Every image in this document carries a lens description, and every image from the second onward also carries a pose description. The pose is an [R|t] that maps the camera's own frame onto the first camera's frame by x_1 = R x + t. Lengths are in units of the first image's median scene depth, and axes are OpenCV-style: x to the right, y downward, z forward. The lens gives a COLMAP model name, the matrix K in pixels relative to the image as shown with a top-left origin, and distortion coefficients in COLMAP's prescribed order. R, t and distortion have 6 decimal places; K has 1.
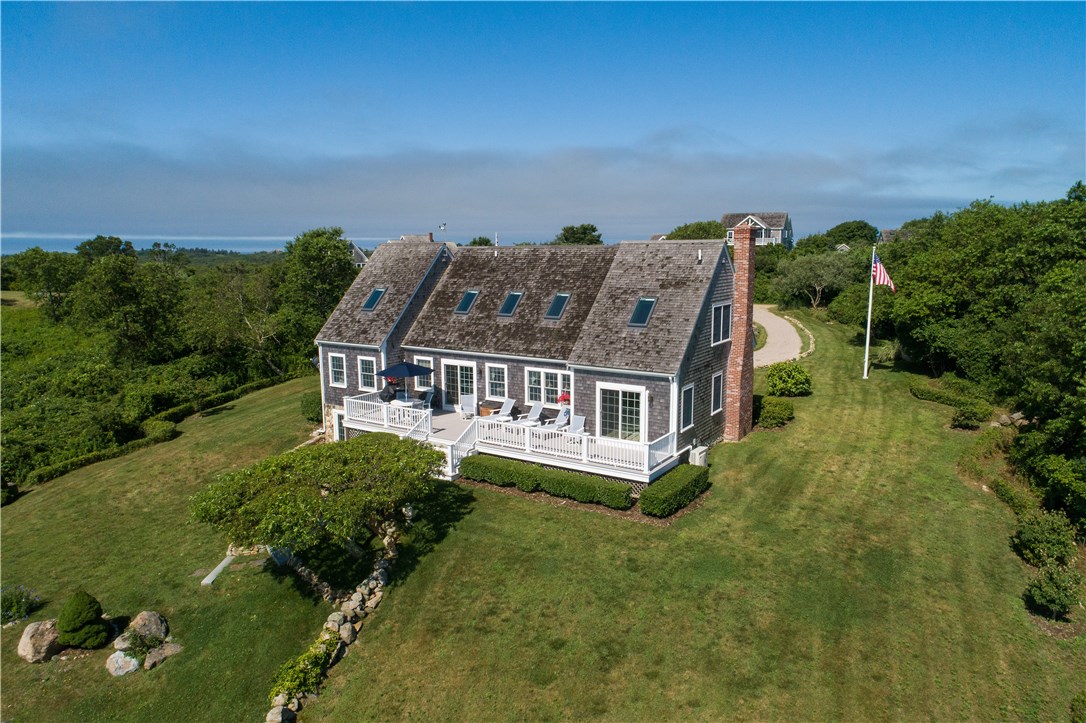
lens RADIAL K [[724.8, 0, 547.0], [0, 724.8, 362.4], [0, 0, 1]] dist [-0.001526, -0.000026]
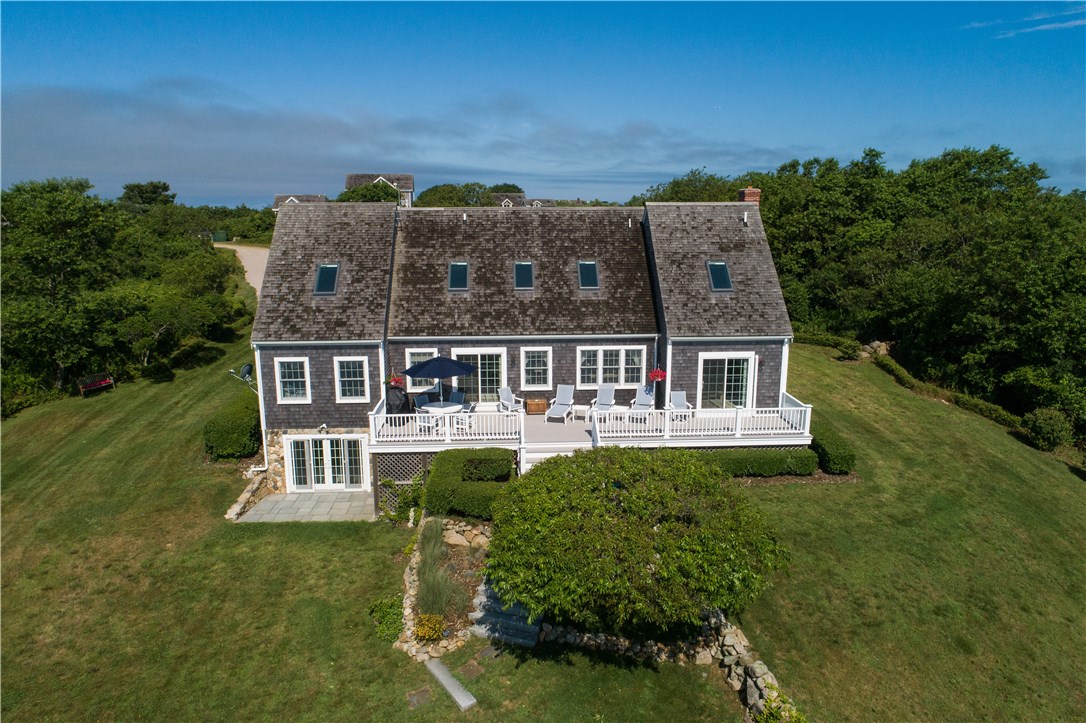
lens RADIAL K [[735.1, 0, 547.6], [0, 735.1, 364.2], [0, 0, 1]] dist [-0.001452, 0.001957]
pose [[0.808370, -0.117510, 0.576827, -0.570380], [0.089061, 0.993008, 0.077483, -0.044492], [-0.581899, -0.011263, 0.813183, 0.294233]]
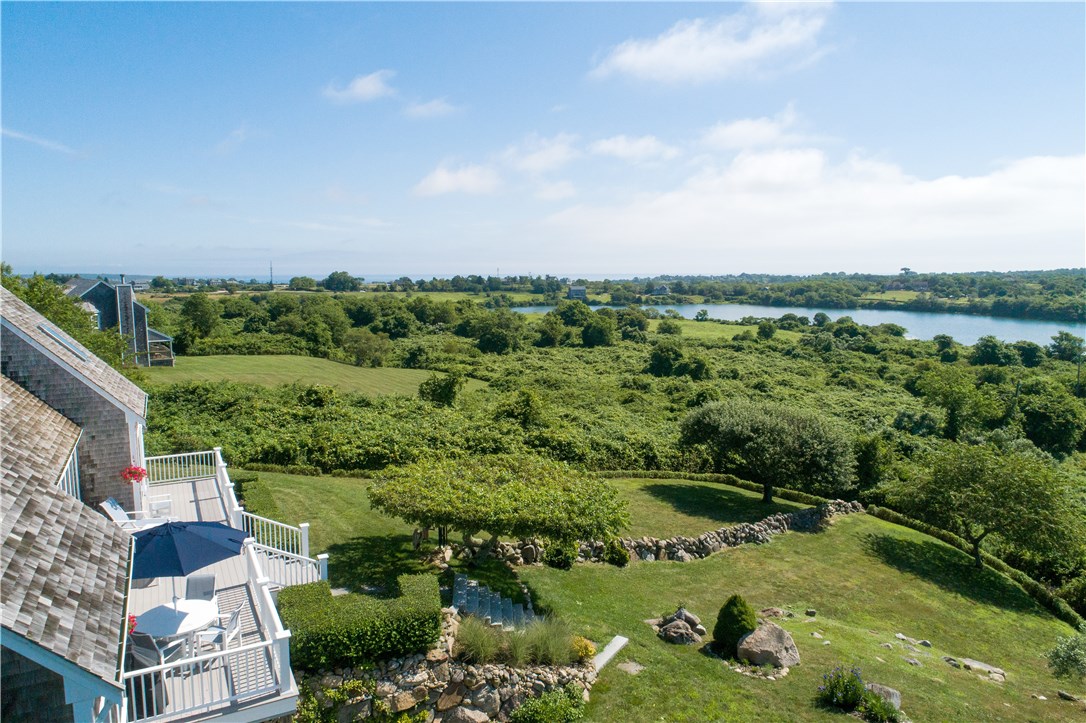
lens RADIAL K [[735.1, 0, 547.6], [0, 735.1, 364.2], [0, 0, 1]] dist [-0.001452, 0.001957]
pose [[-0.869952, -0.049507, 0.490646, -0.591910], [0.092953, 0.960651, 0.261743, -0.174160], [-0.484297, 0.273310, -0.831118, 1.231376]]
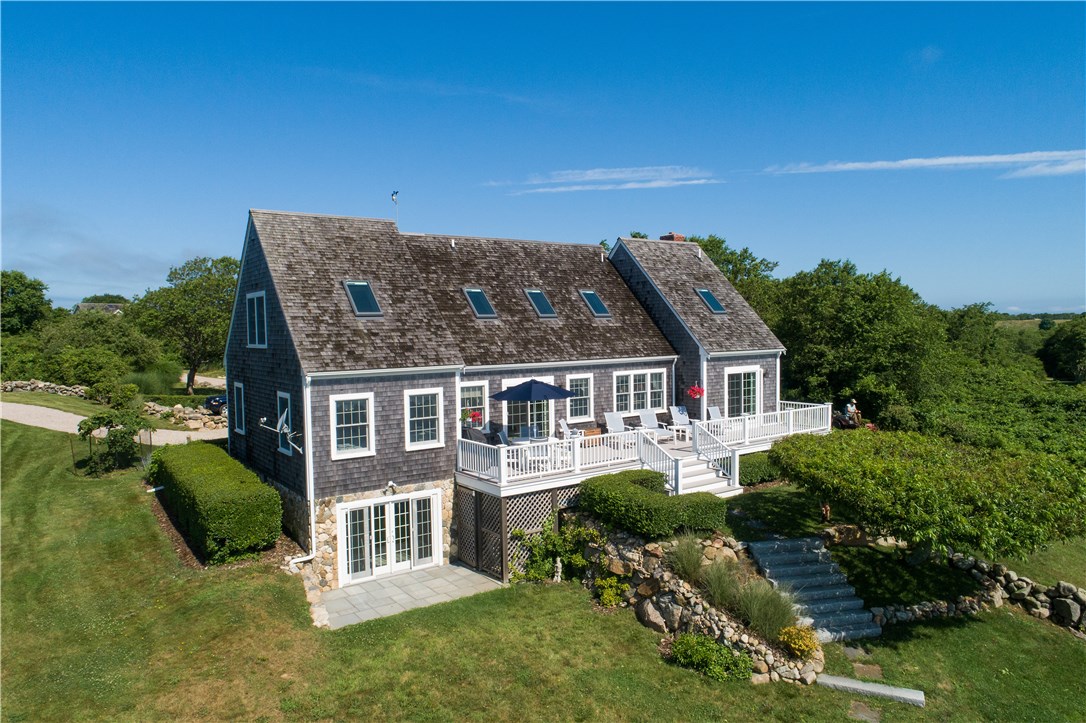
lens RADIAL K [[724.8, 0, 547.0], [0, 724.8, 362.4], [0, 0, 1]] dist [-0.001526, -0.000026]
pose [[0.370029, -0.044884, 0.927935, -0.825845], [0.163559, 0.986378, -0.017511, -0.002556], [-0.914509, 0.158252, 0.372330, 0.751165]]
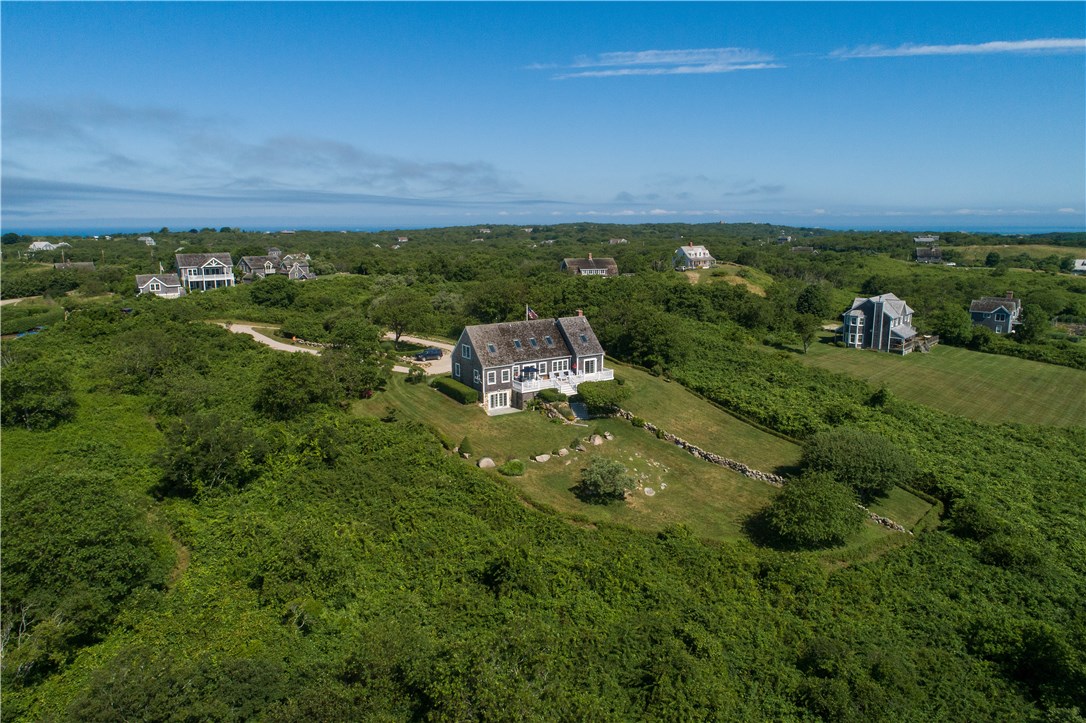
lens RADIAL K [[735.1, 0, 547.6], [0, 735.1, 364.2], [0, 0, 1]] dist [-0.001452, 0.001957]
pose [[0.403015, -0.170422, 0.899186, -2.899346], [0.144215, 0.982060, 0.121492, -0.370408], [-0.903759, 0.080713, 0.420363, -0.325160]]
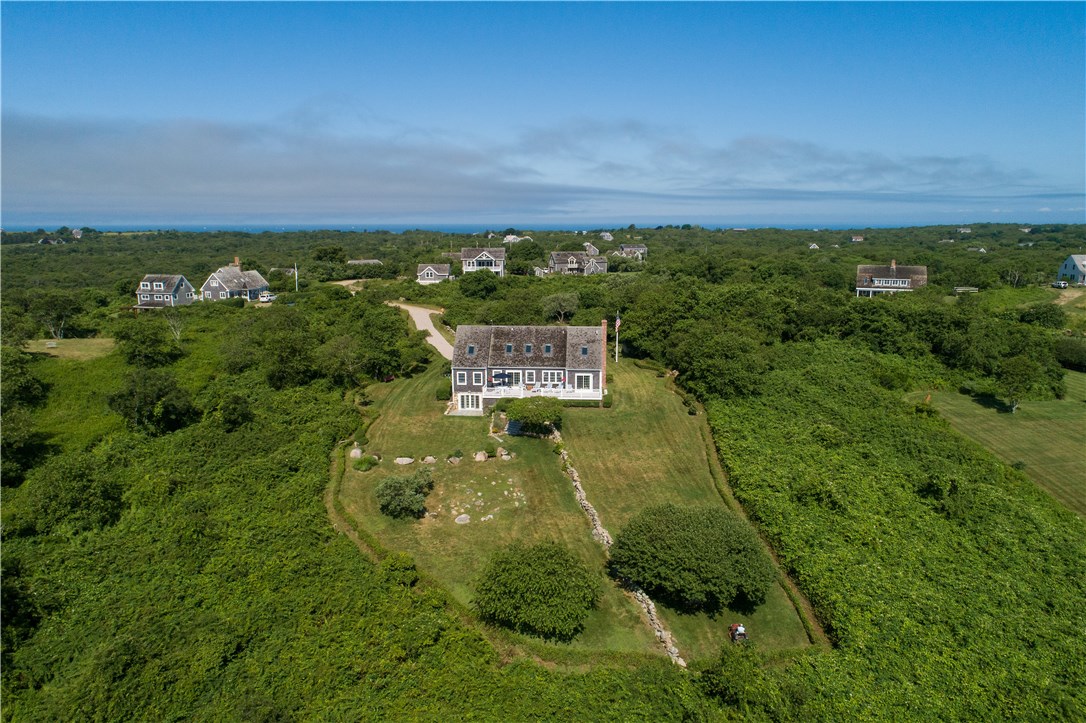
lens RADIAL K [[735.1, 0, 547.6], [0, 735.1, 364.2], [0, 0, 1]] dist [-0.001452, 0.001957]
pose [[0.876616, -0.088060, 0.473064, -1.429237], [0.071470, 0.996035, 0.052973, -0.178064], [-0.475853, -0.012627, 0.879434, -1.658354]]
